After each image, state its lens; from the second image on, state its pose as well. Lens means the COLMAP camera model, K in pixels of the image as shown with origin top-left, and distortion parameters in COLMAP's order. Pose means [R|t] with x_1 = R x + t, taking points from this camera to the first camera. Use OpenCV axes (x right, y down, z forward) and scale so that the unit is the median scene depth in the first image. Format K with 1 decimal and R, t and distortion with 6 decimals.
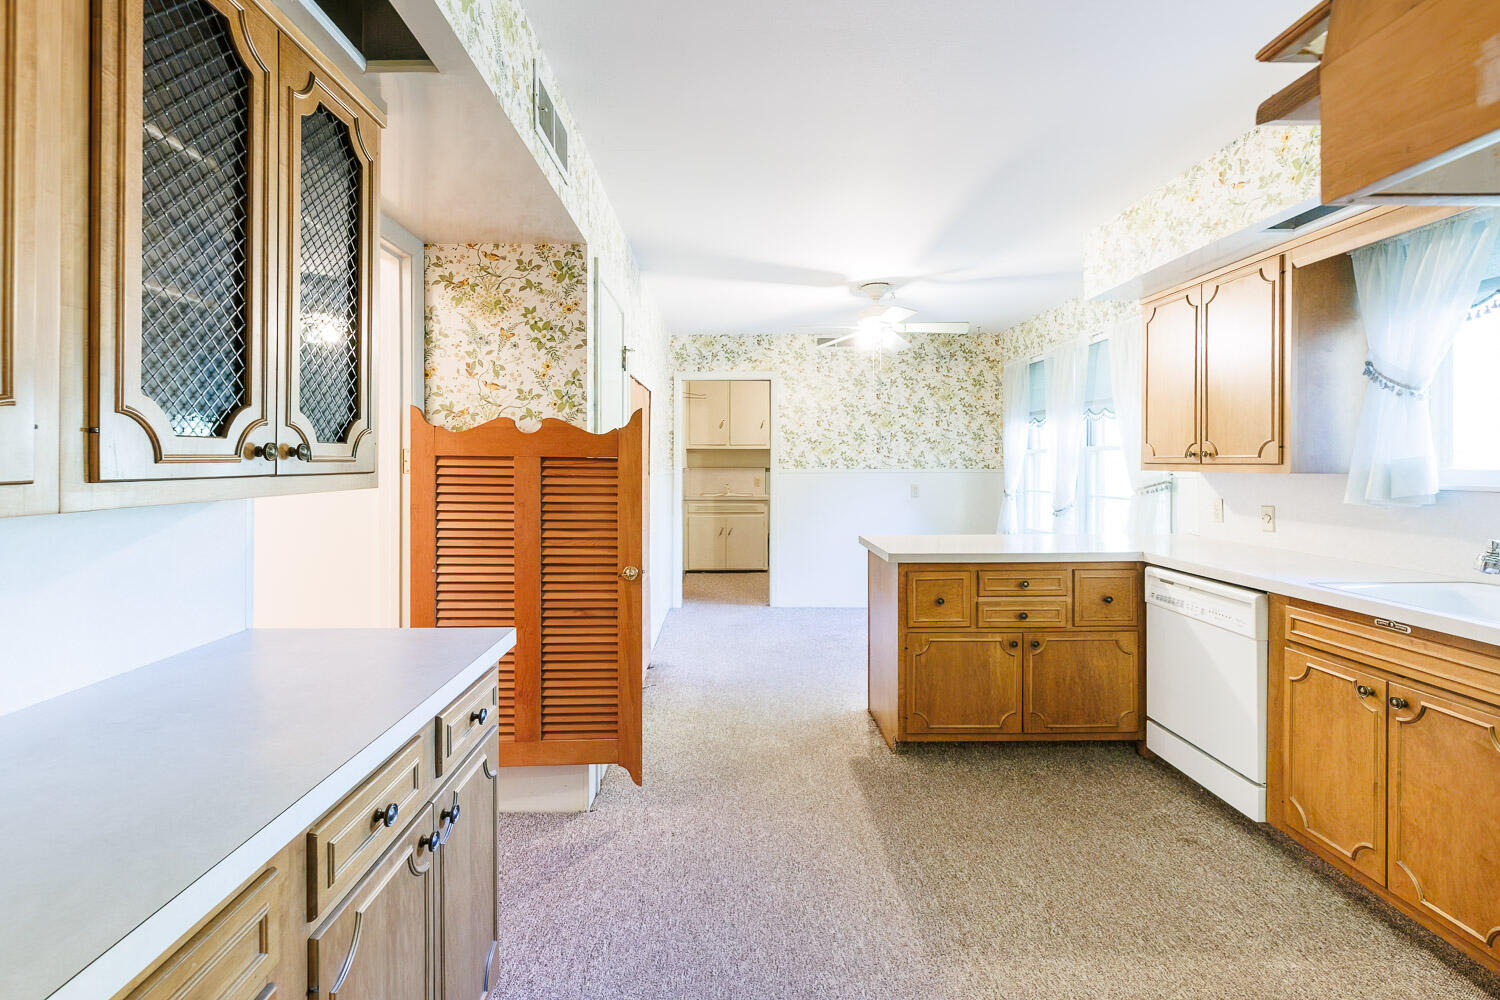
lens RADIAL K [[678.5, 0, 741.4], [0, 678.5, 461.8], [0, 0, 1]] dist [-0.000482, 0.000178]
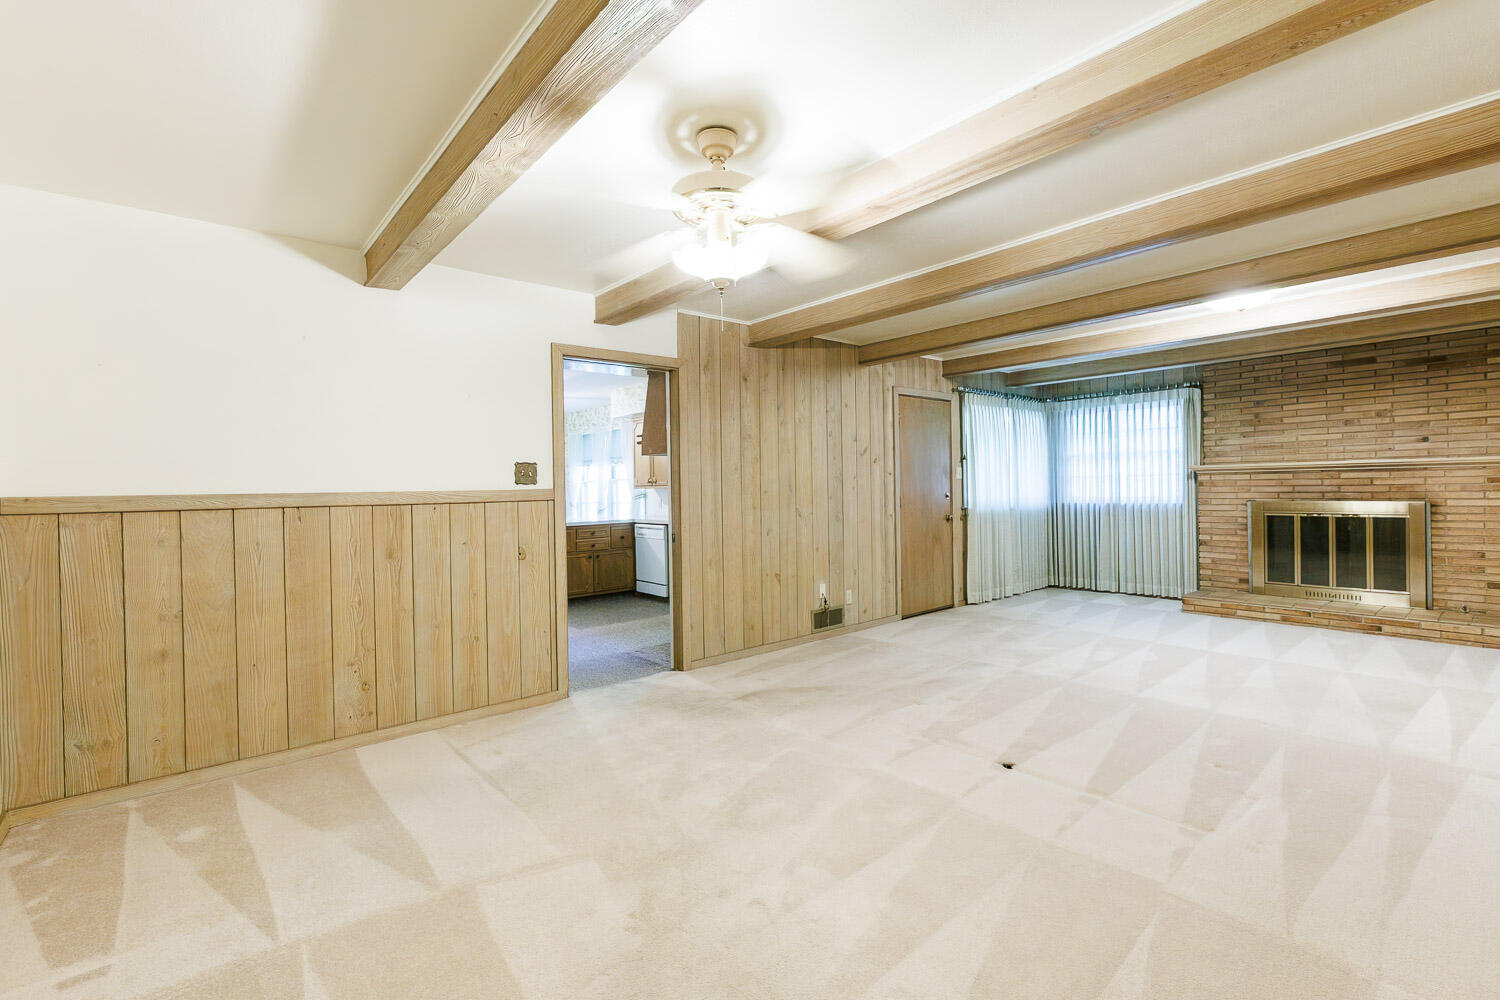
lens RADIAL K [[678.5, 0, 747.4], [0, 678.5, 491.1], [0, 0, 1]] dist [-0.000482, 0.000178]
pose [[0.776592, -0.019719, 0.629695, -0.753767], [0.018864, 0.999790, 0.008044, 0.009868], [-0.629721, 0.005632, 0.776801, -1.380784]]
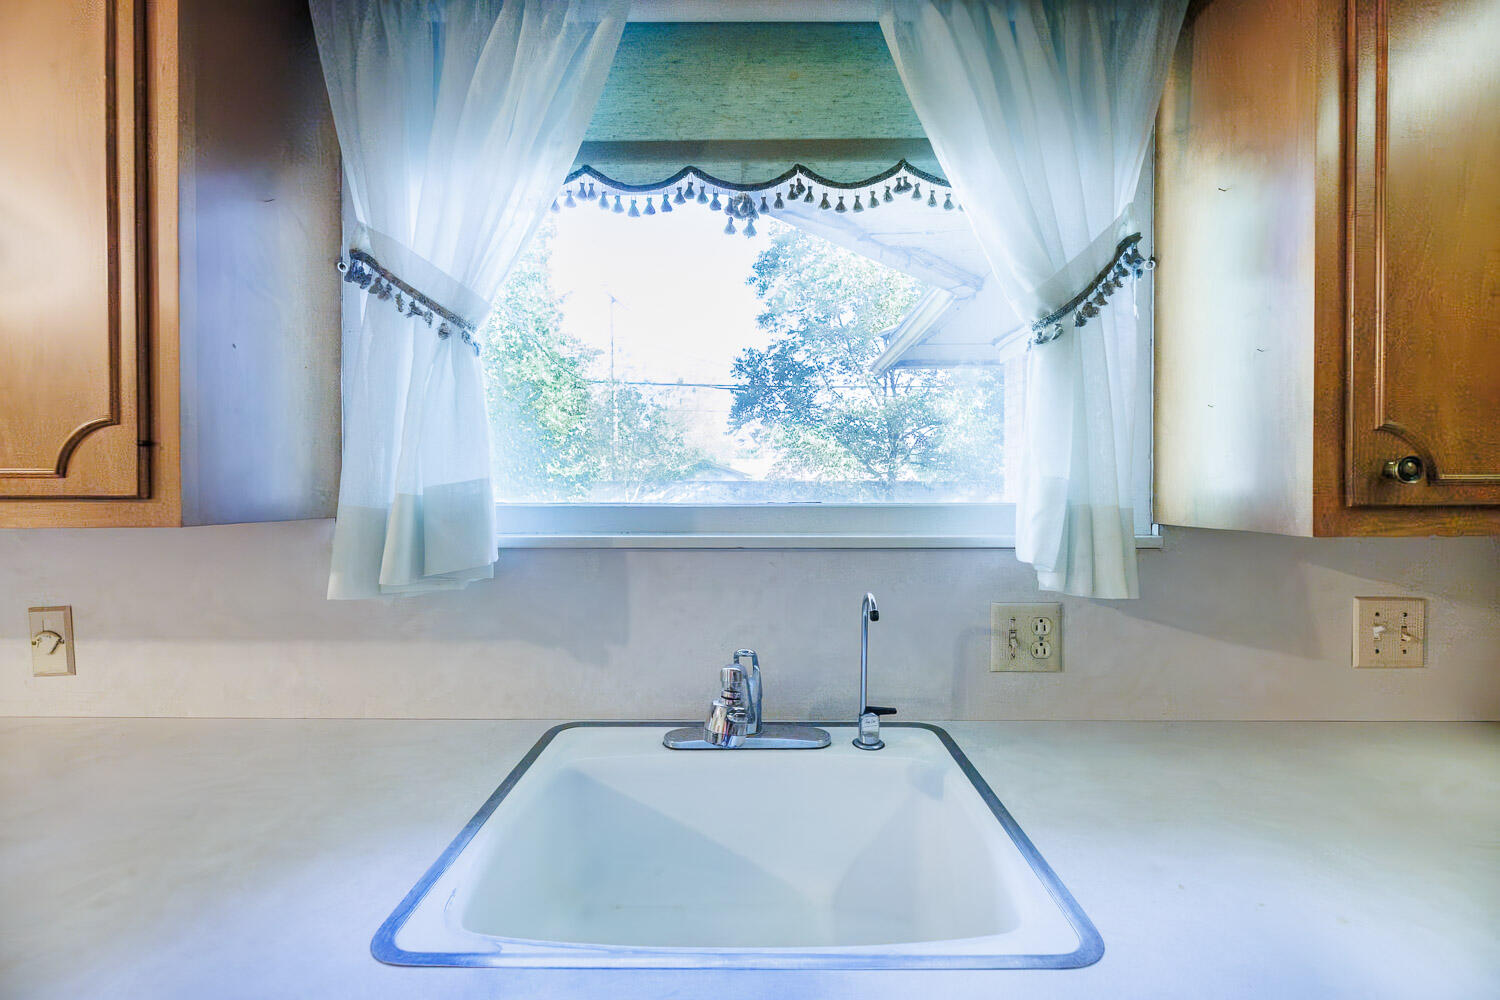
lens RADIAL K [[678.5, 0, 753.2], [0, 678.5, 492.0], [0, 0, 1]] dist [-0.000482, 0.000178]
pose [[0.027257, -0.008609, 0.999591, 0.437217], [-0.000304, 0.999963, 0.008620, -0.001821], [-0.999628, -0.000539, 0.027253, 0.637644]]
